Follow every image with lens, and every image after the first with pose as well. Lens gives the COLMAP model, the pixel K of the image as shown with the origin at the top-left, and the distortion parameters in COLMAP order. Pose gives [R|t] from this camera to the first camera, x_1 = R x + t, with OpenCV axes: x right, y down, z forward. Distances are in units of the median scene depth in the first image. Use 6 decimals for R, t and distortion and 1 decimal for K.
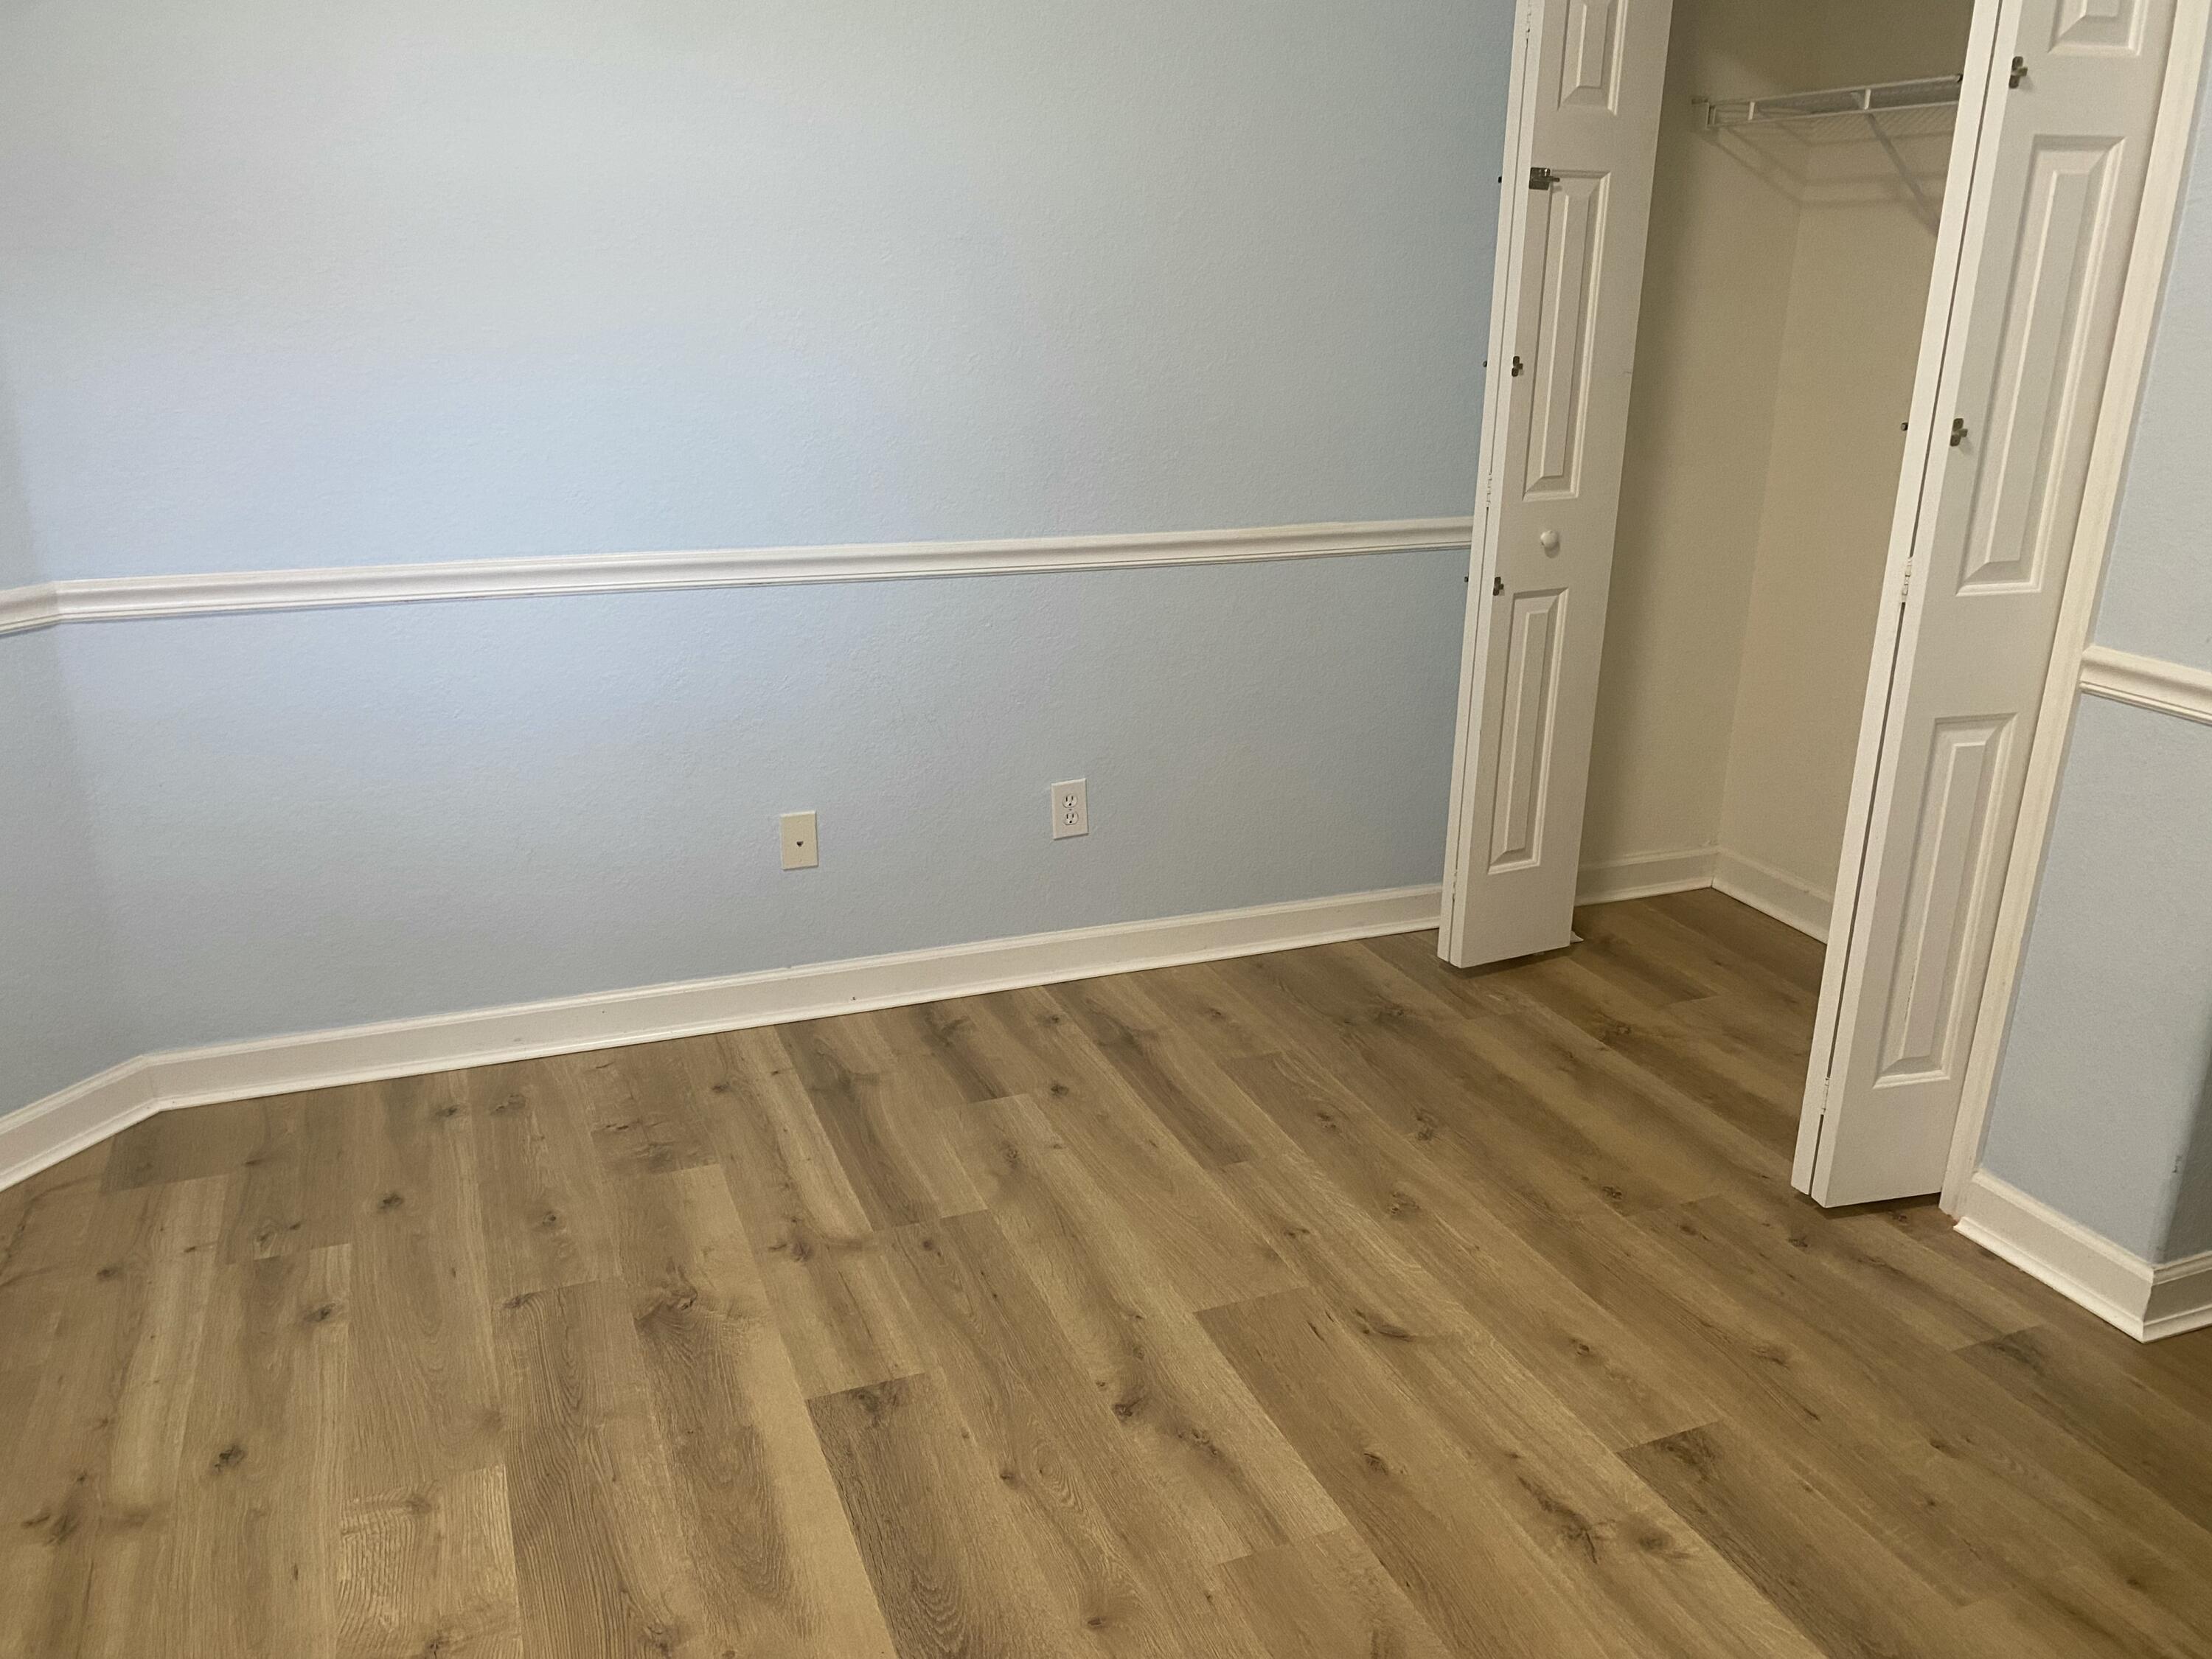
lens RADIAL K [[1689.9, 0, 1091.2], [0, 1689.9, 825.7], [0, 0, 1]] dist [0.040857, -0.066799]
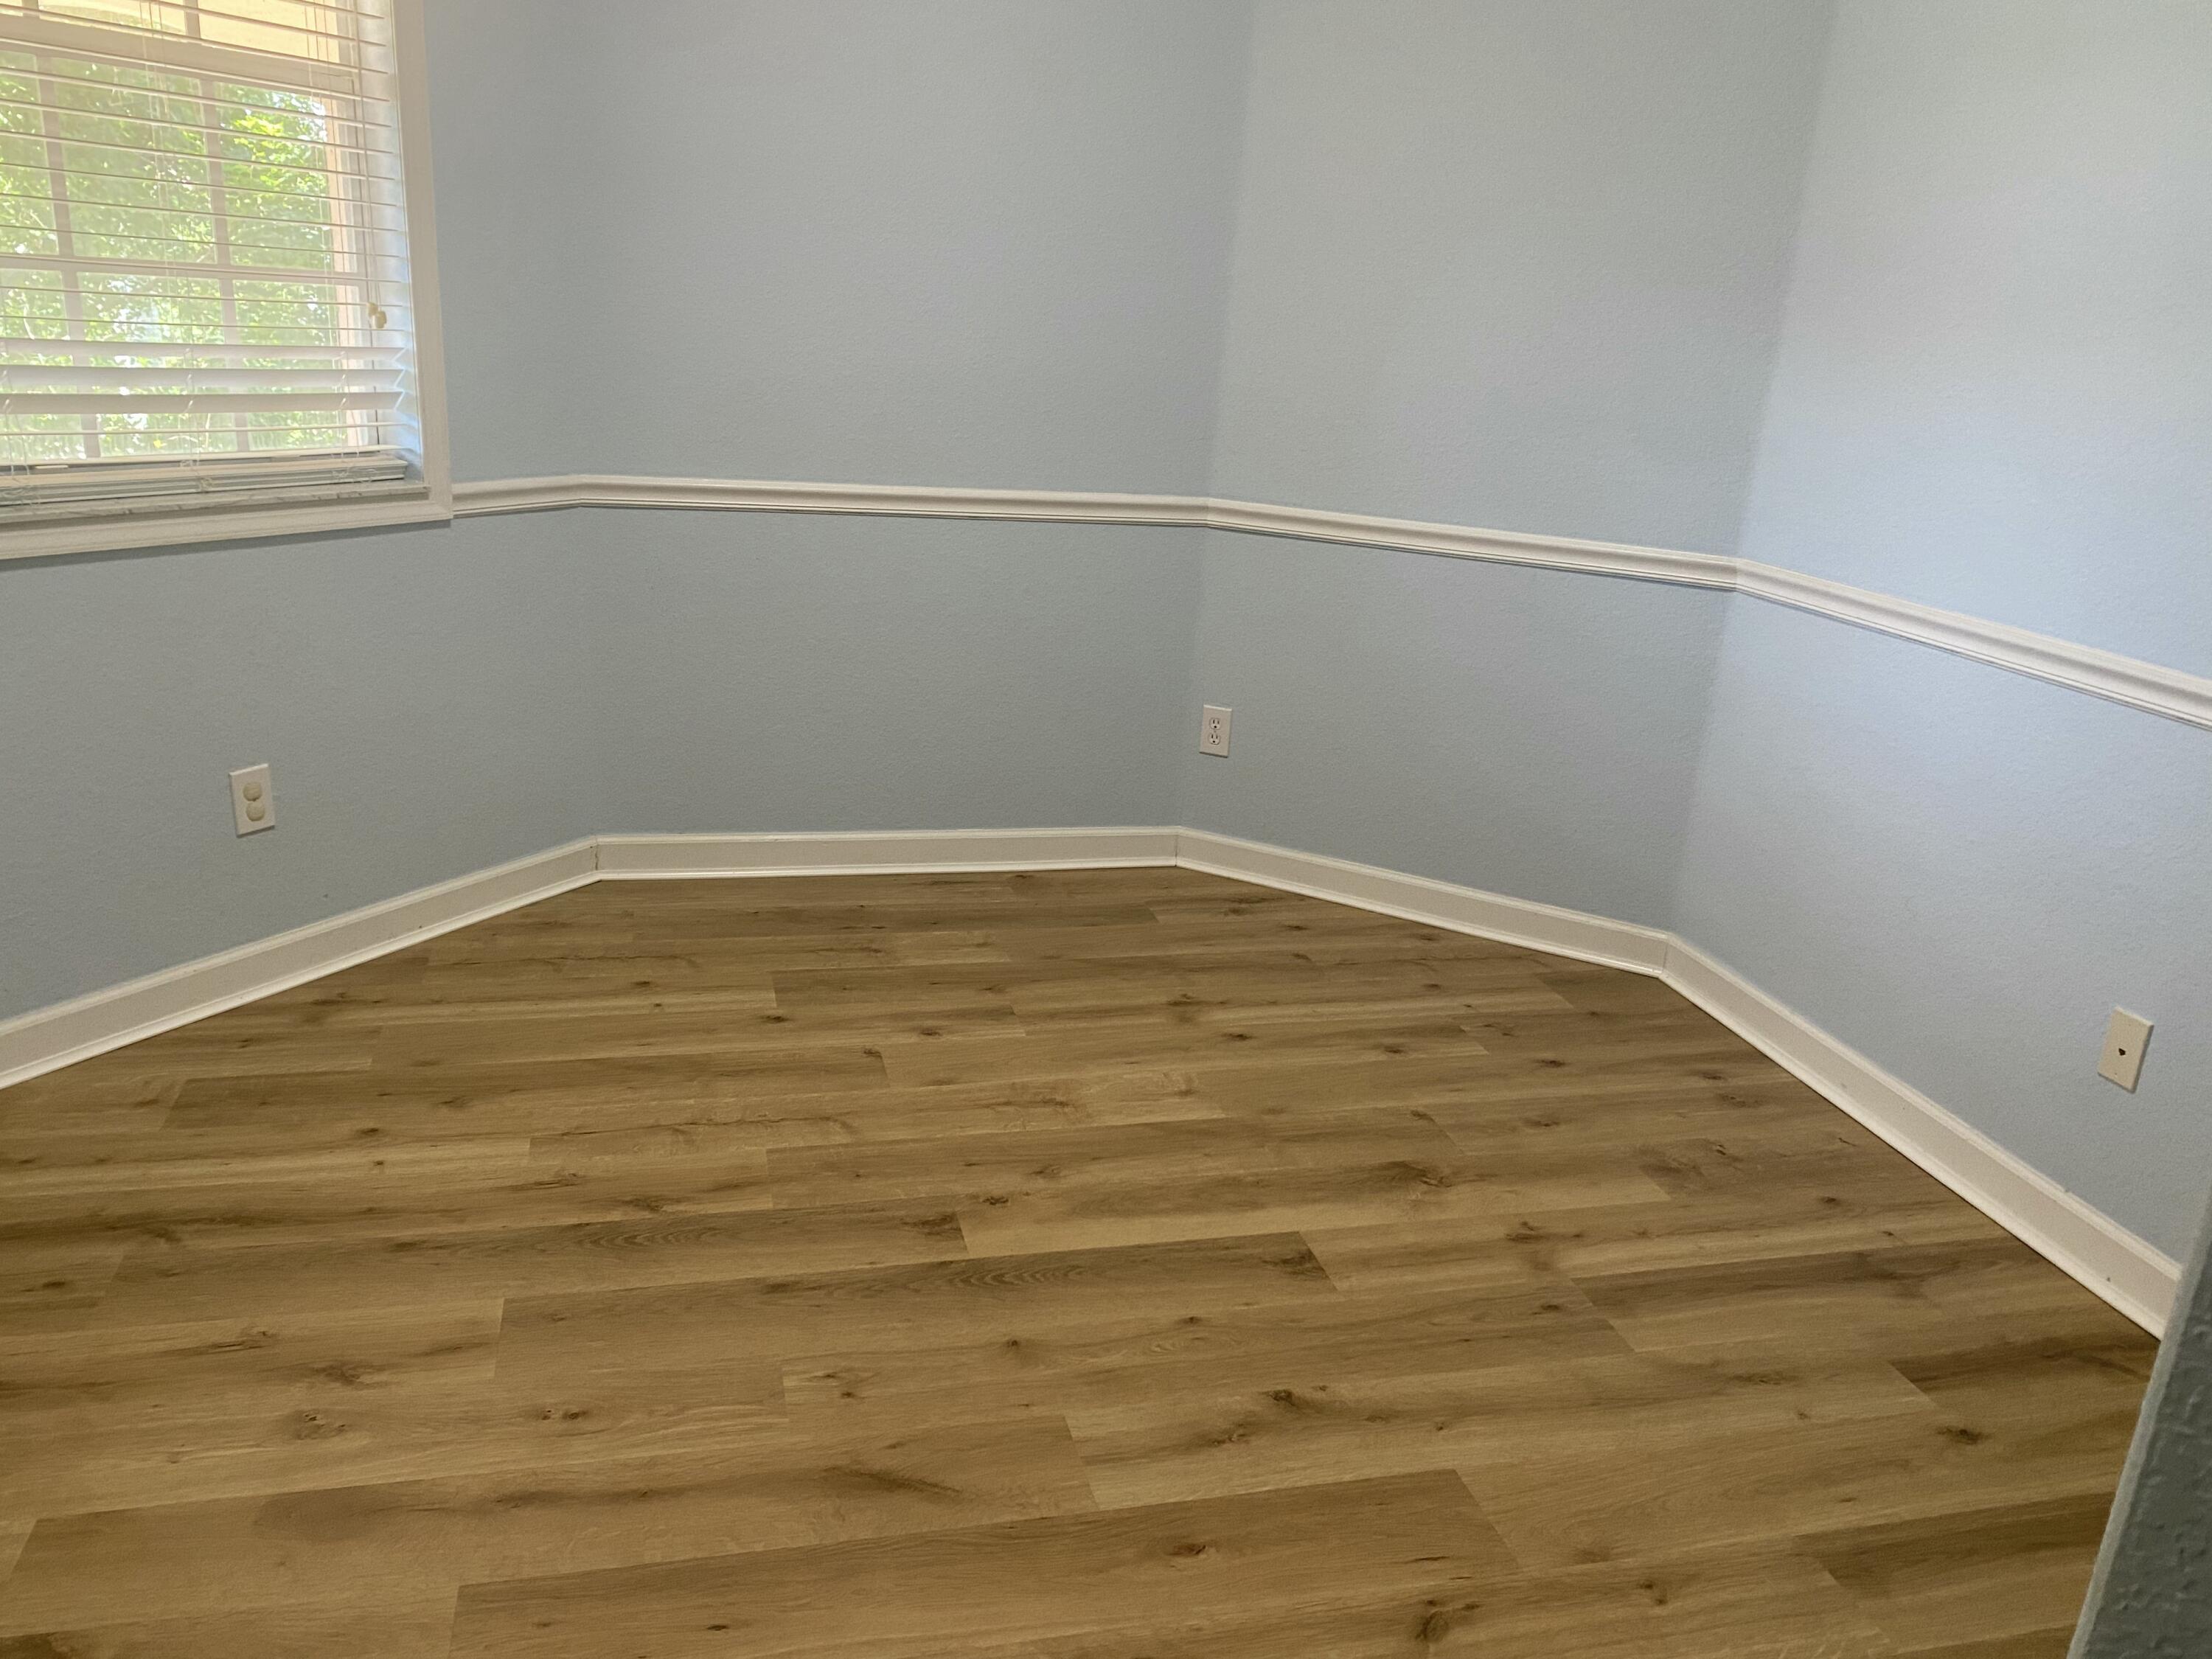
lens RADIAL K [[1689.9, 0, 1091.2], [0, 1689.9, 825.7], [0, 0, 1]] dist [0.040857, -0.066799]
pose [[-0.139002, 0.277093, -0.950735, 0.807735], [-0.360735, 0.879925, 0.309197, -0.201693], [0.922252, 0.385942, -0.022354, 0.706457]]
